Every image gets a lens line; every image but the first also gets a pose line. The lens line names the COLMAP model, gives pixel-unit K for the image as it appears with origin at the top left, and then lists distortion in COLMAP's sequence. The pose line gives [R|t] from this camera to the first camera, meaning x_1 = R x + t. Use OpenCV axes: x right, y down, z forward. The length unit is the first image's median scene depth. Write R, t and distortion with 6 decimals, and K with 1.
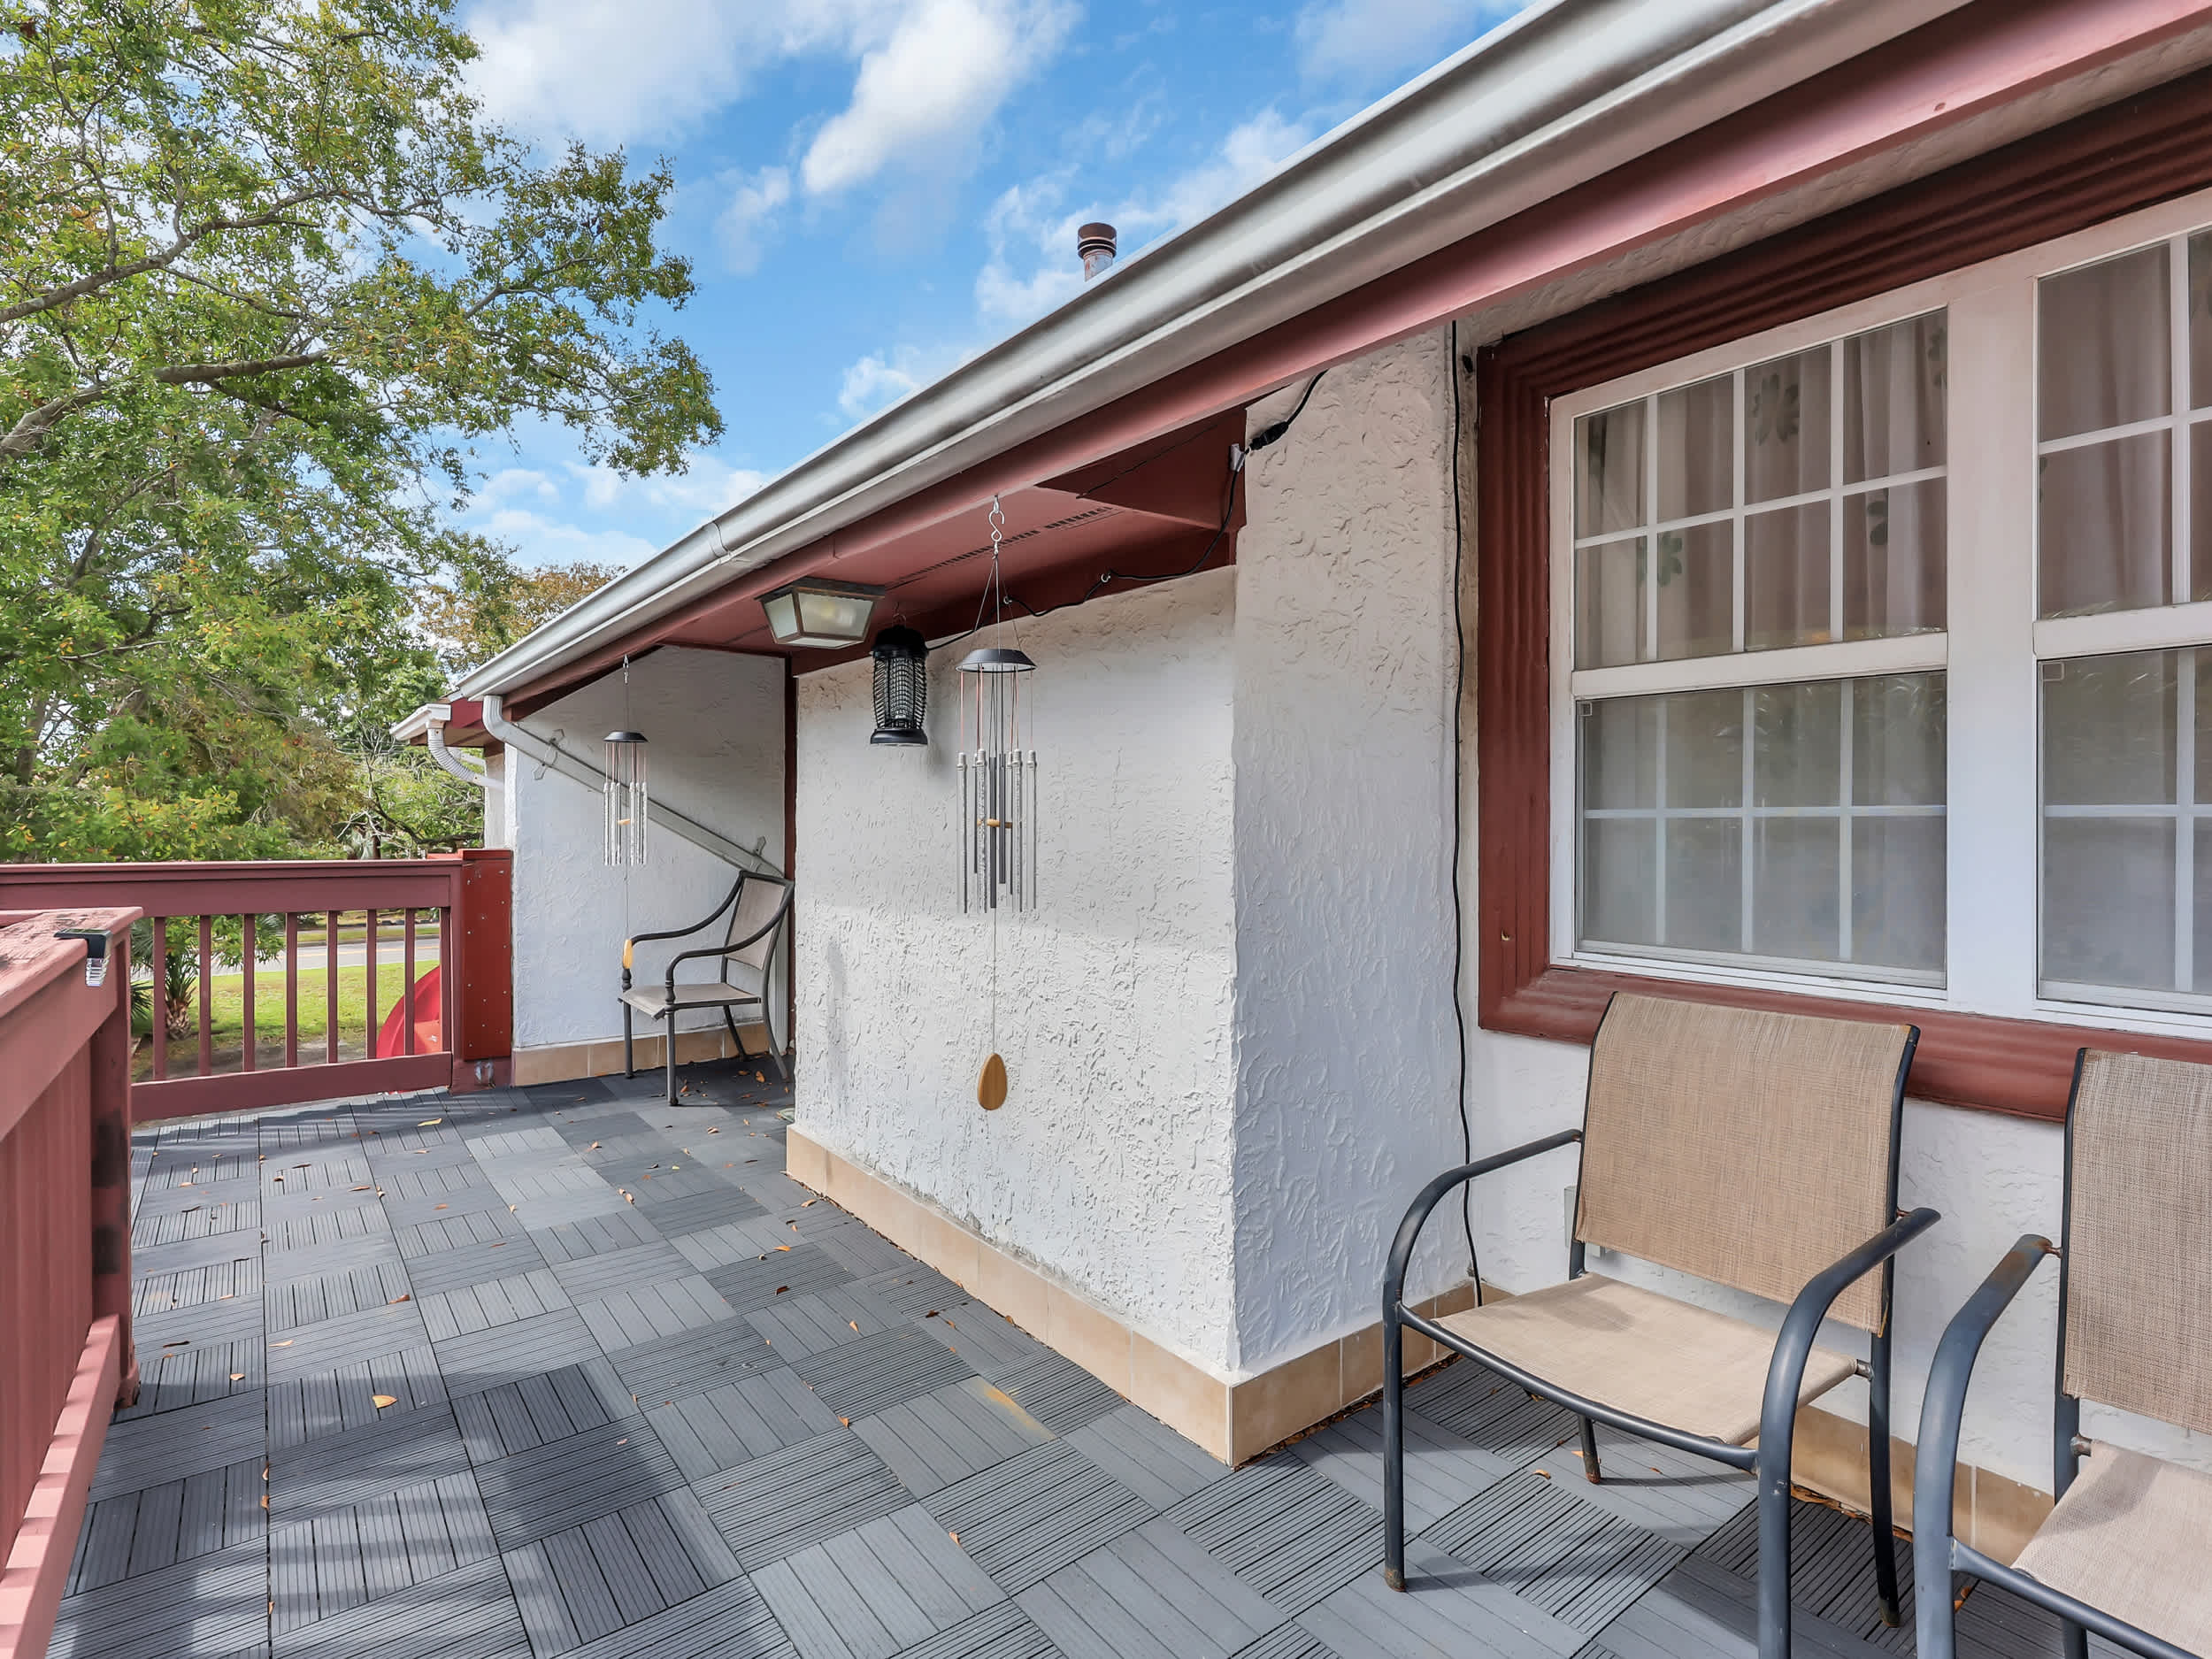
lens RADIAL K [[1113.2, 0, 1100.8], [0, 1113.2, 820.9], [0, 0, 1]] dist [-0.002205, -0.000079]
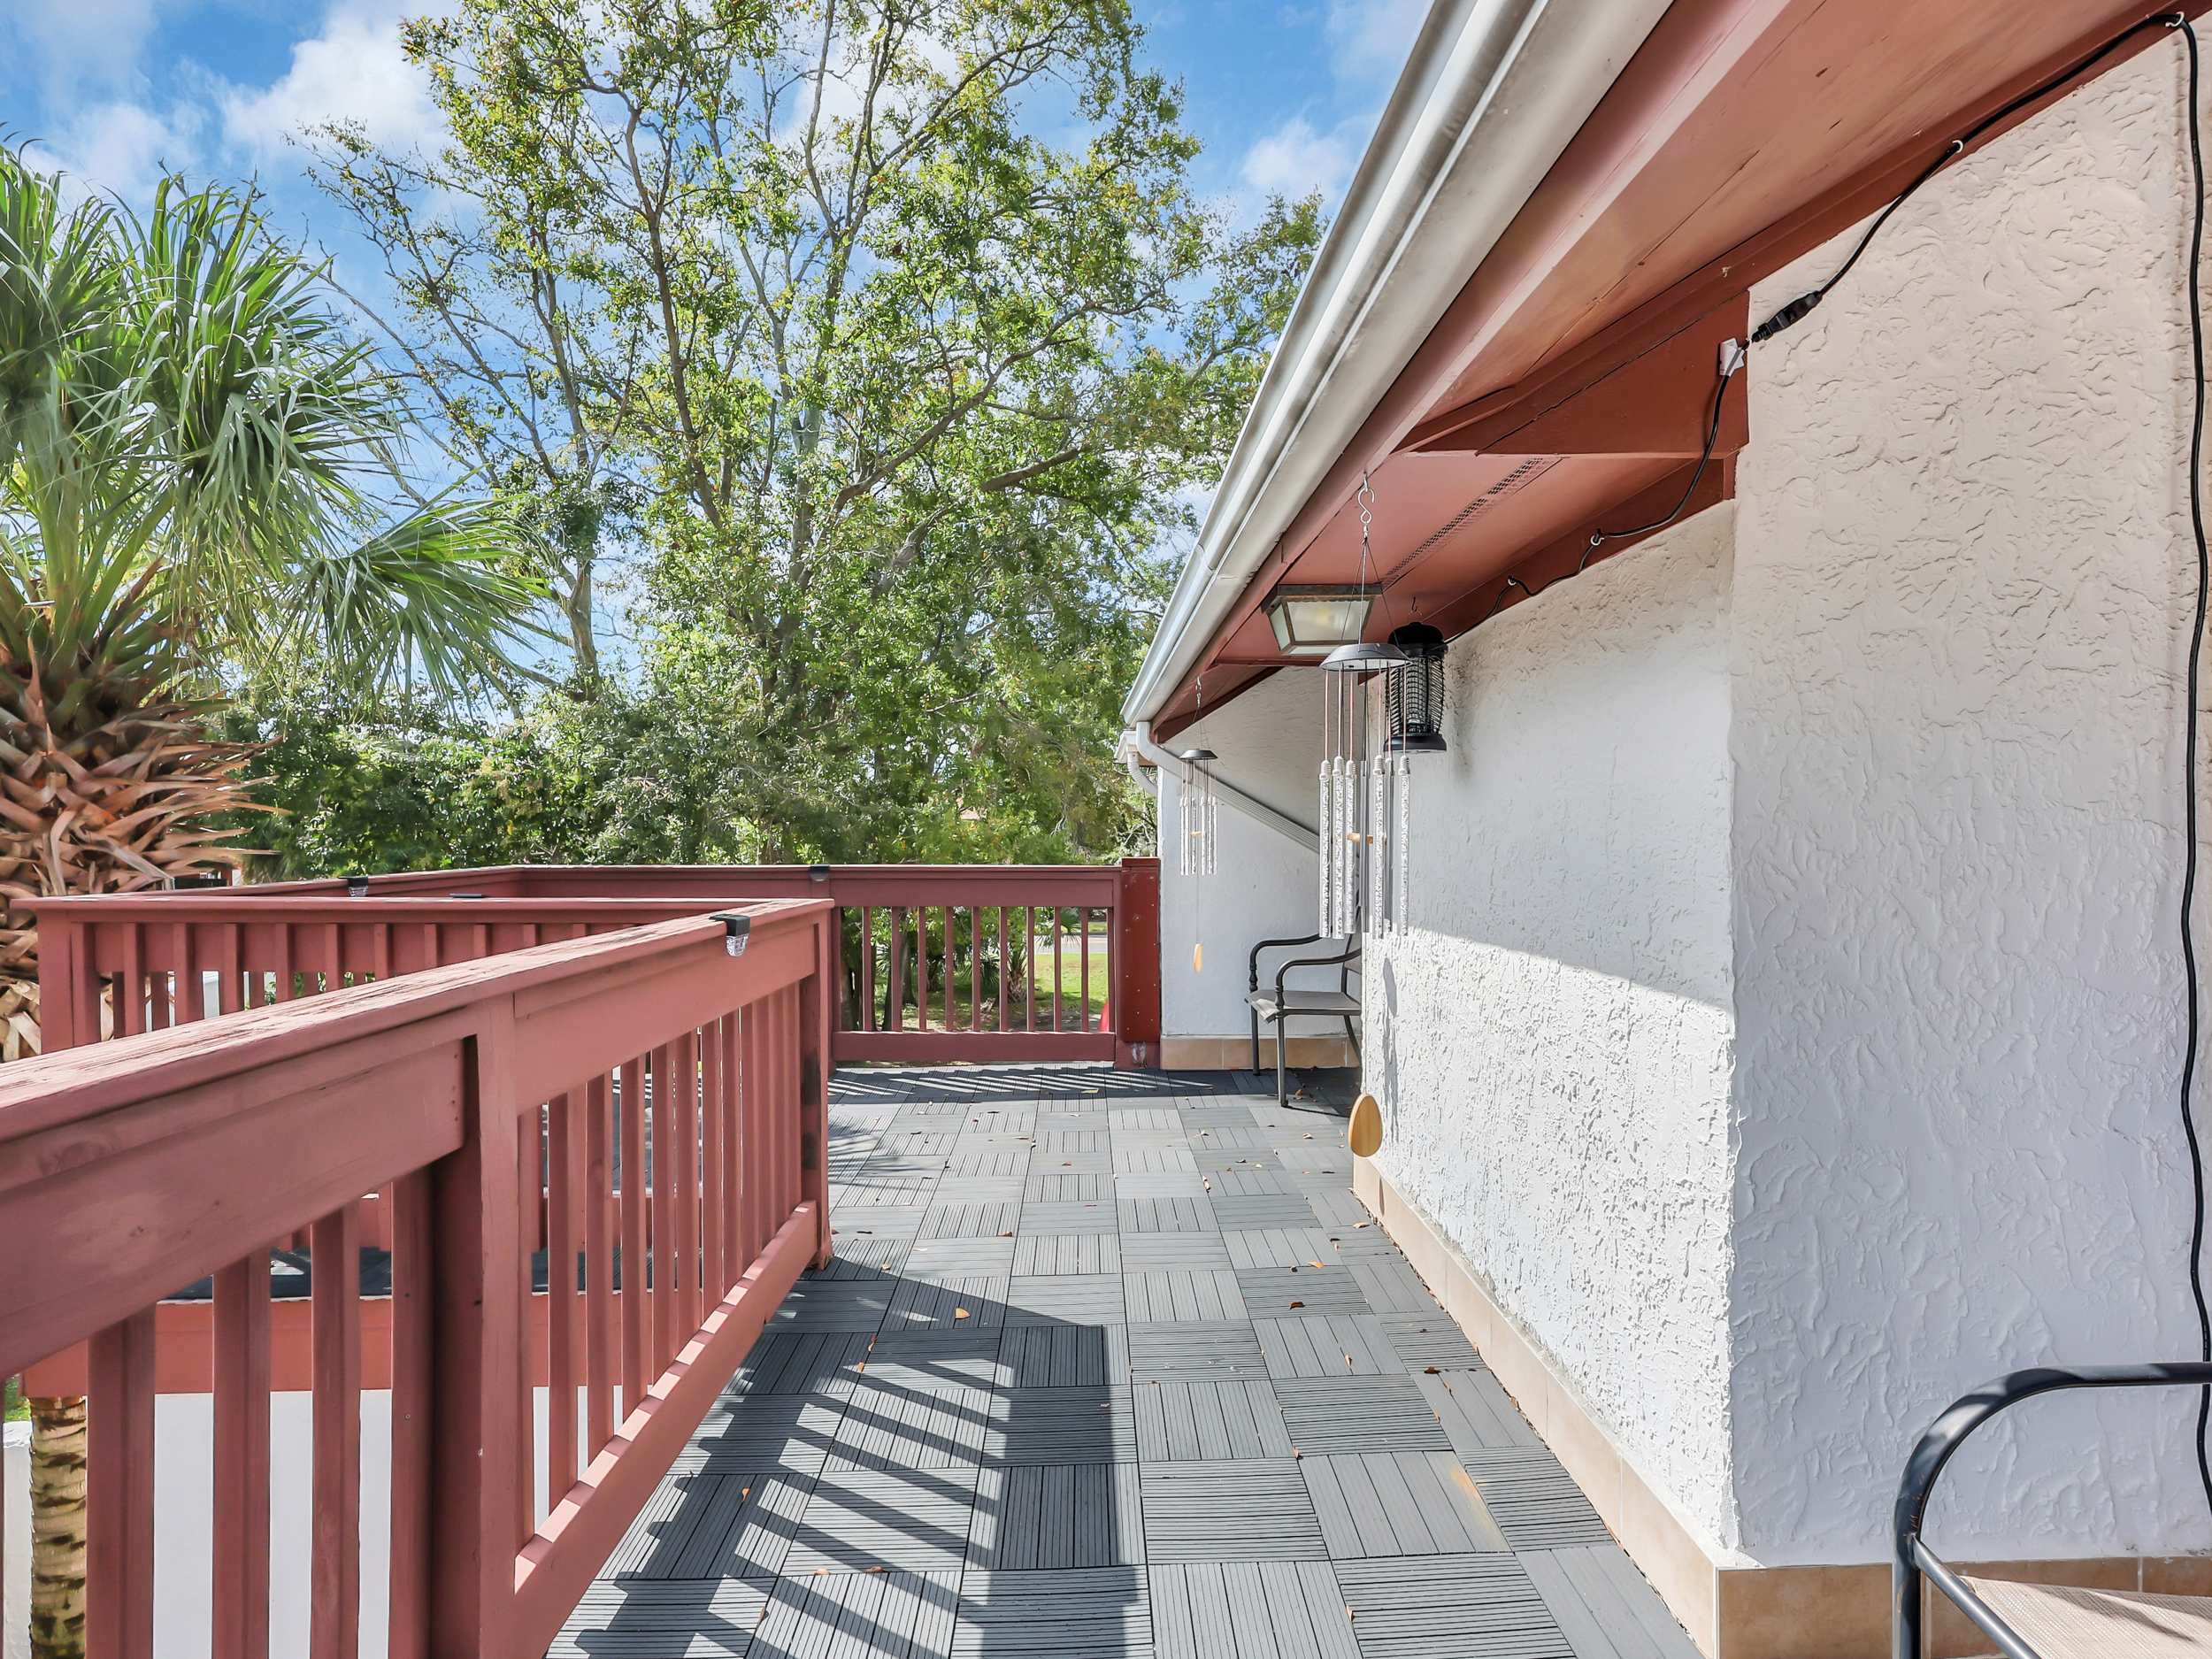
lens RADIAL K [[1129.8, 0, 1105.5], [0, 1129.8, 841.2], [0, 0, 1]] dist [0.000012, -0.000151]
pose [[0.805002, 0.003091, -0.593264, 0.206621], [0.002908, 0.999954, 0.009155, -0.003571], [0.593265, -0.009095, 0.804956, 0.105730]]
